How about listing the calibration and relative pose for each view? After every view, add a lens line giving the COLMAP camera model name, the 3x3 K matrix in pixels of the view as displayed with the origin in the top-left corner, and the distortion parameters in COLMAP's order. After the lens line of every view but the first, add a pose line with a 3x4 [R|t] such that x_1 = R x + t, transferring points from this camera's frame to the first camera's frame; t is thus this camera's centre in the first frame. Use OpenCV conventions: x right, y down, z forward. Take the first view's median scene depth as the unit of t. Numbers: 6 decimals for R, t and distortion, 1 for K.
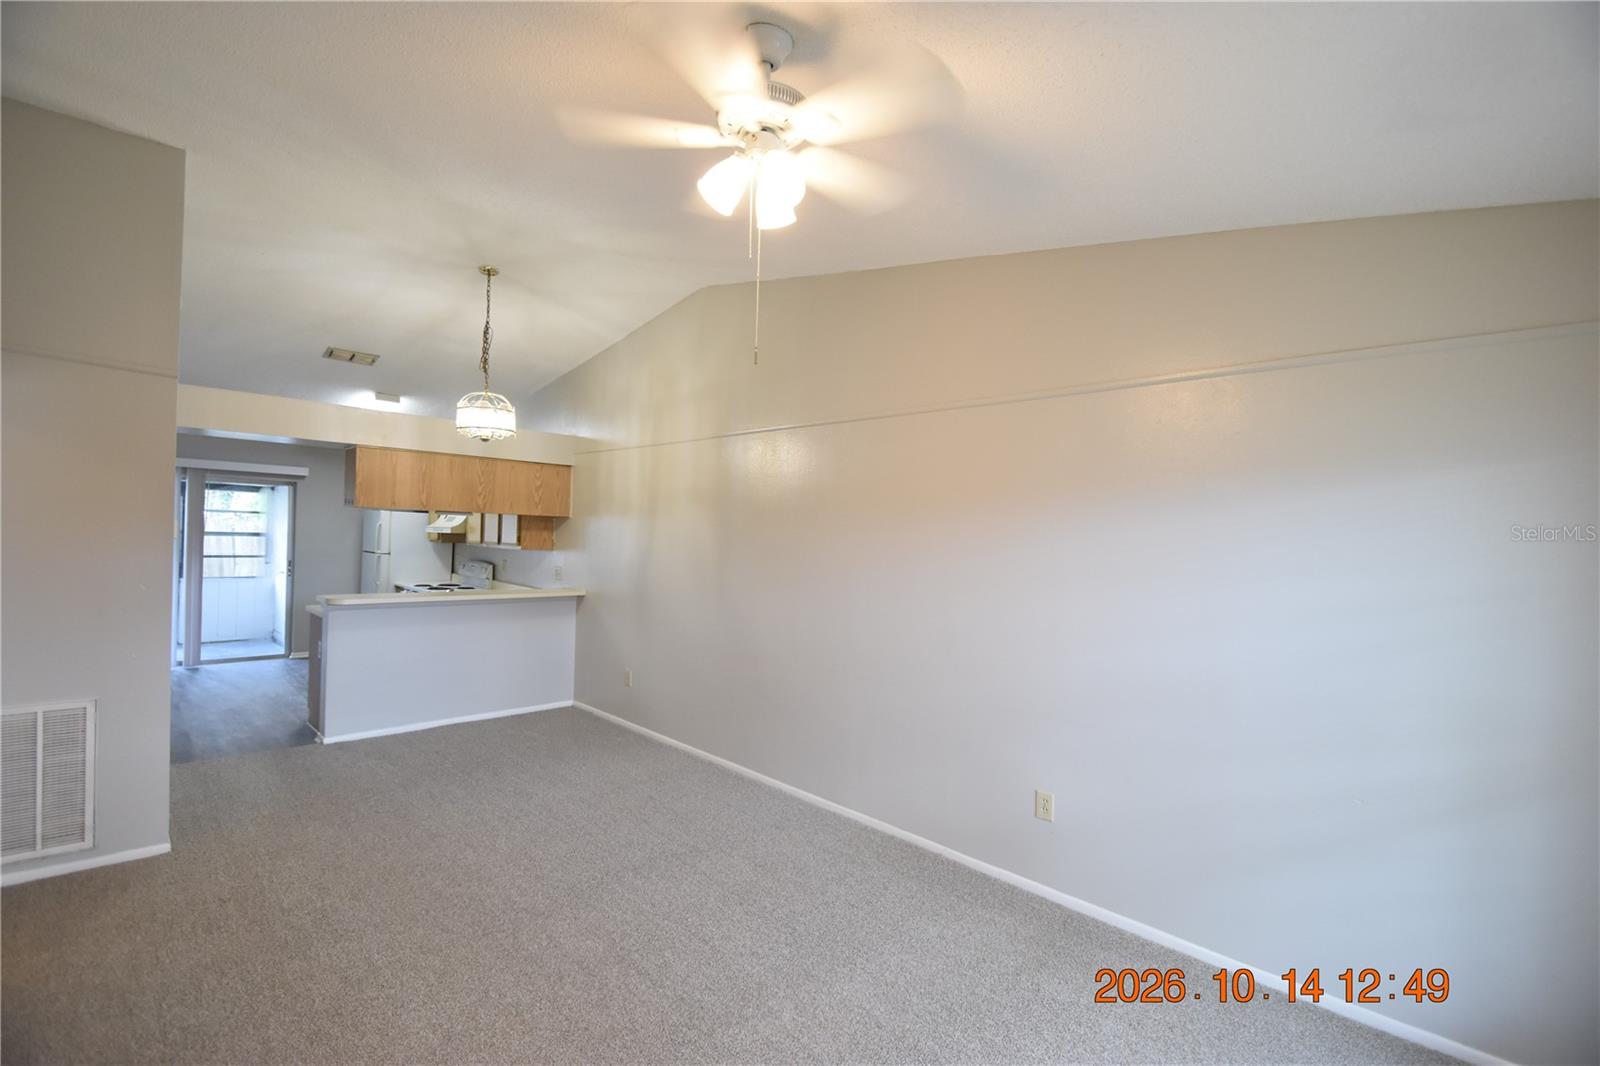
lens RADIAL K [[701.3, 0, 791.3], [0, 701.3, 541.8], [0, 0, 1]] dist [0.014197, -0.016208]
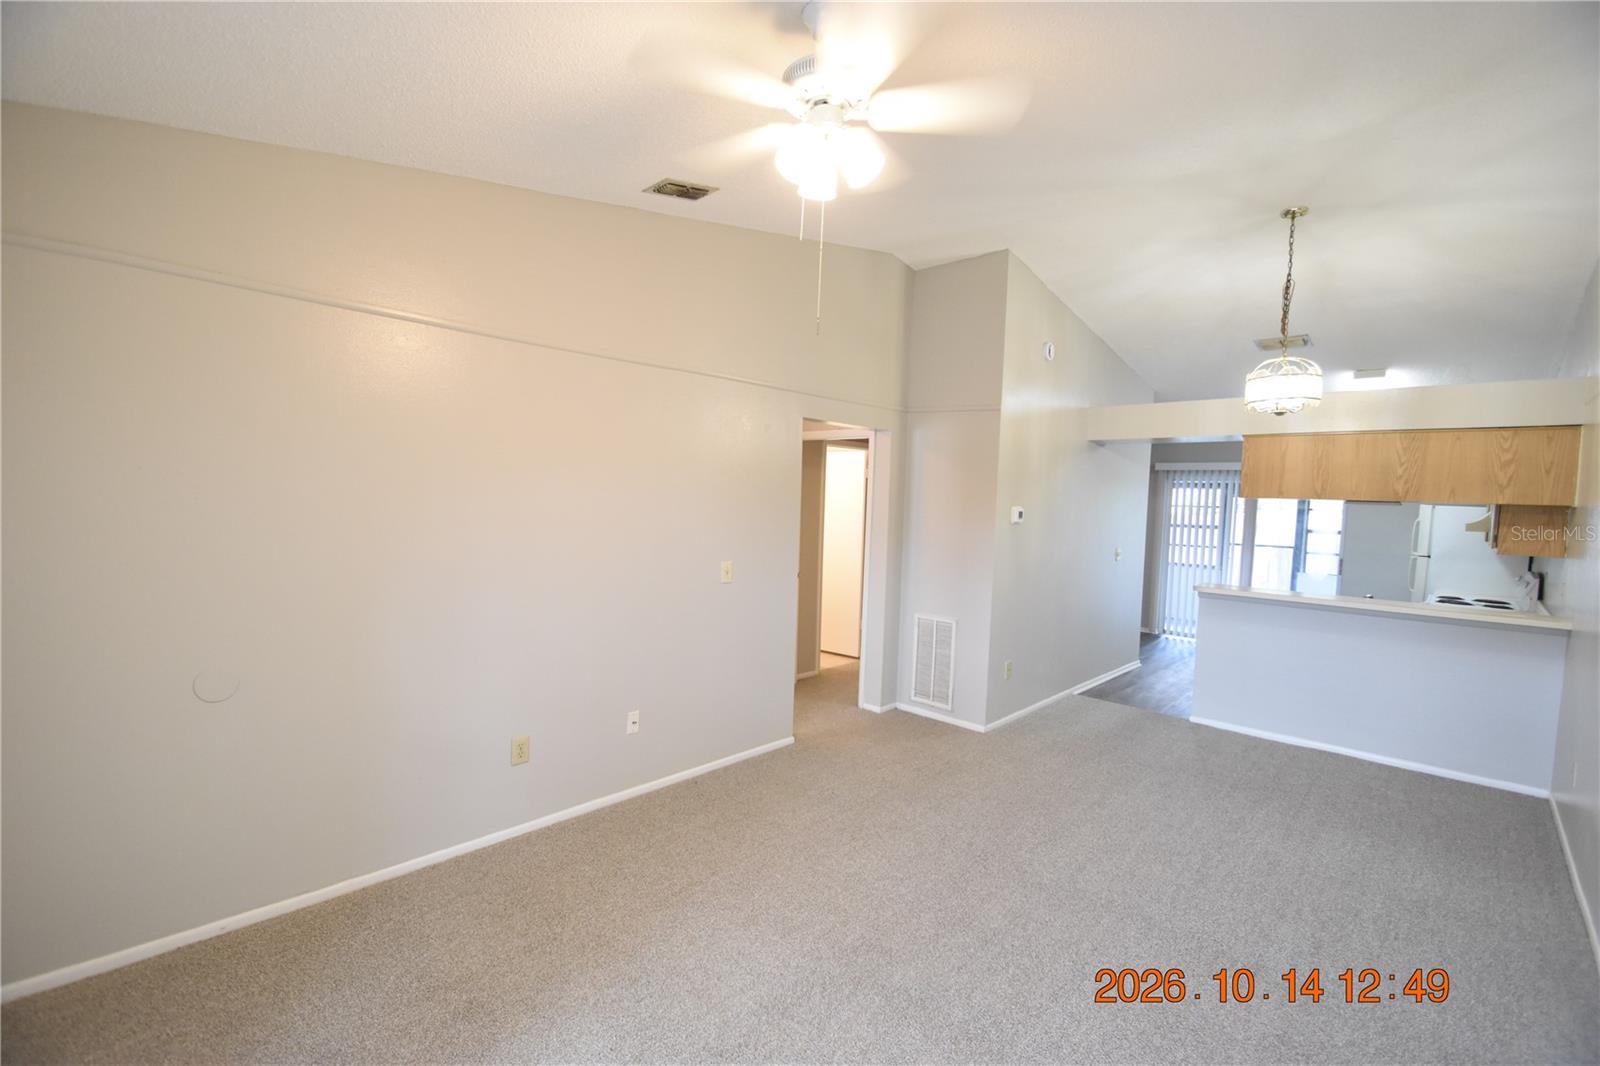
lens RADIAL K [[701.3, 0, 791.3], [0, 701.3, 541.8], [0, 0, 1]] dist [0.014197, -0.016208]
pose [[0.027881, 0.029586, -0.999173, 0.294270], [-0.040394, 0.998779, 0.028447, 0.007778], [0.998795, 0.039568, 0.029042, 0.277045]]
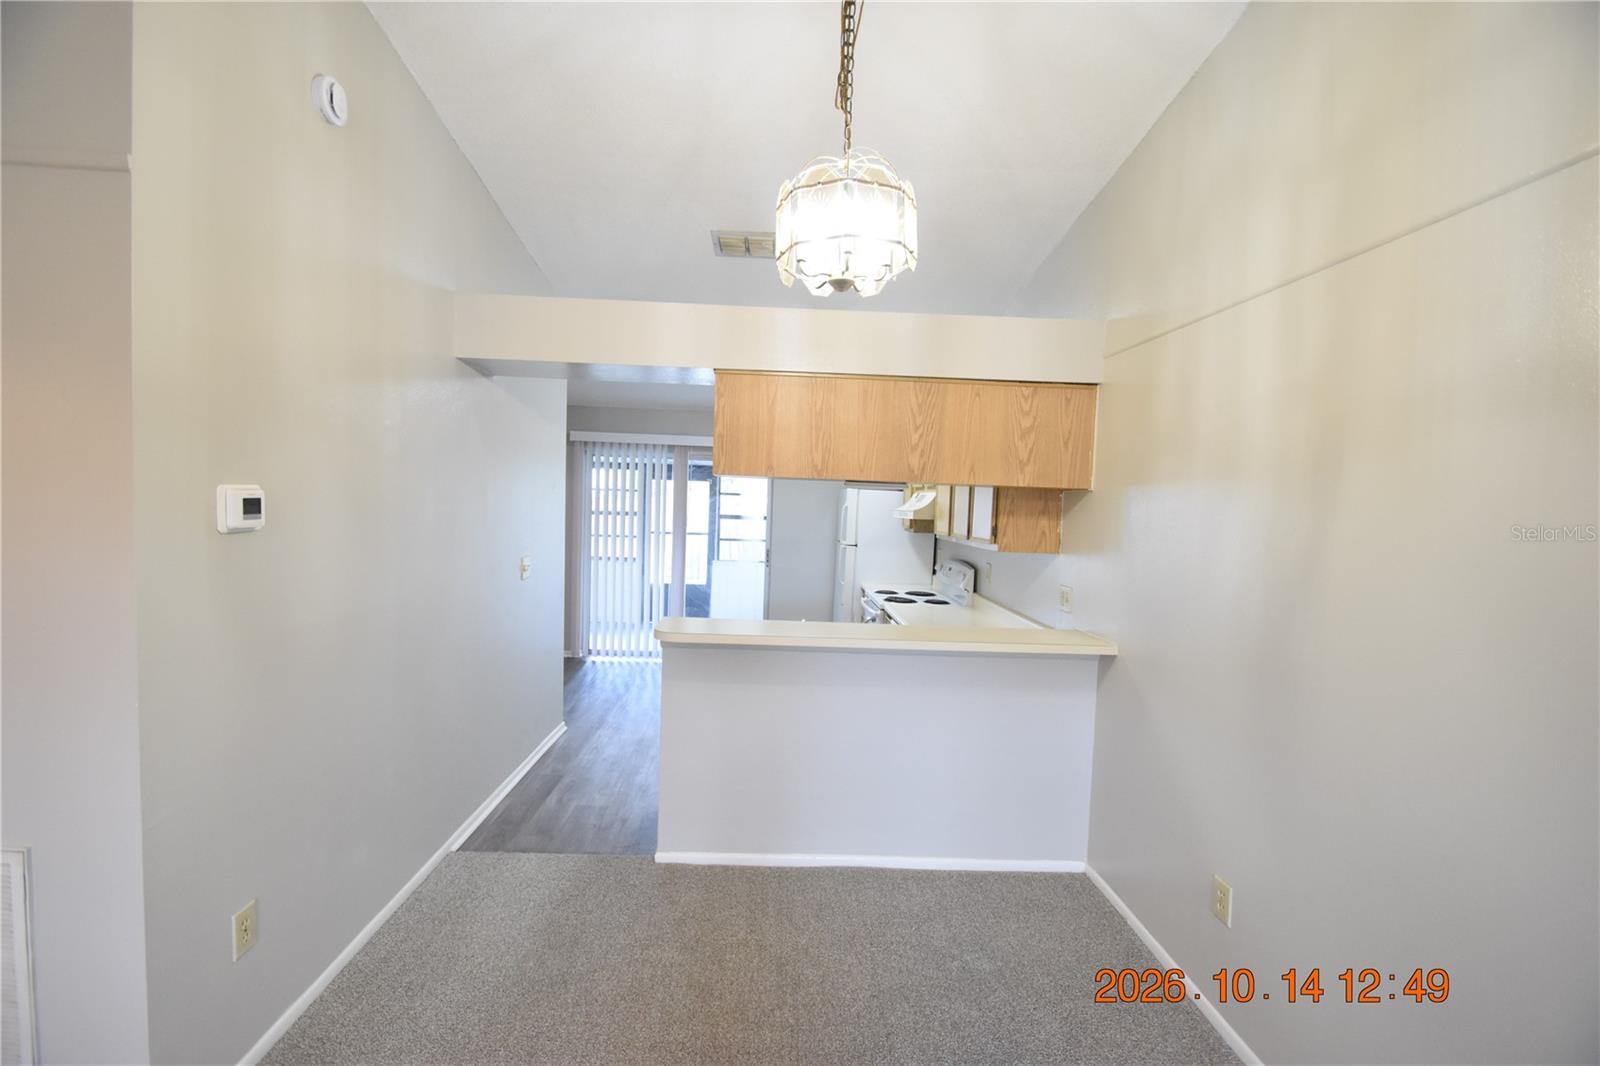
lens RADIAL K [[701.3, 0, 791.3], [0, 701.3, 541.8], [0, 0, 1]] dist [0.014197, -0.016208]
pose [[0.730233, 0.031549, -0.682469, -0.131036], [-0.017470, 0.999469, 0.027511, -0.008171], [0.682974, -0.008167, 0.730397, 0.496228]]
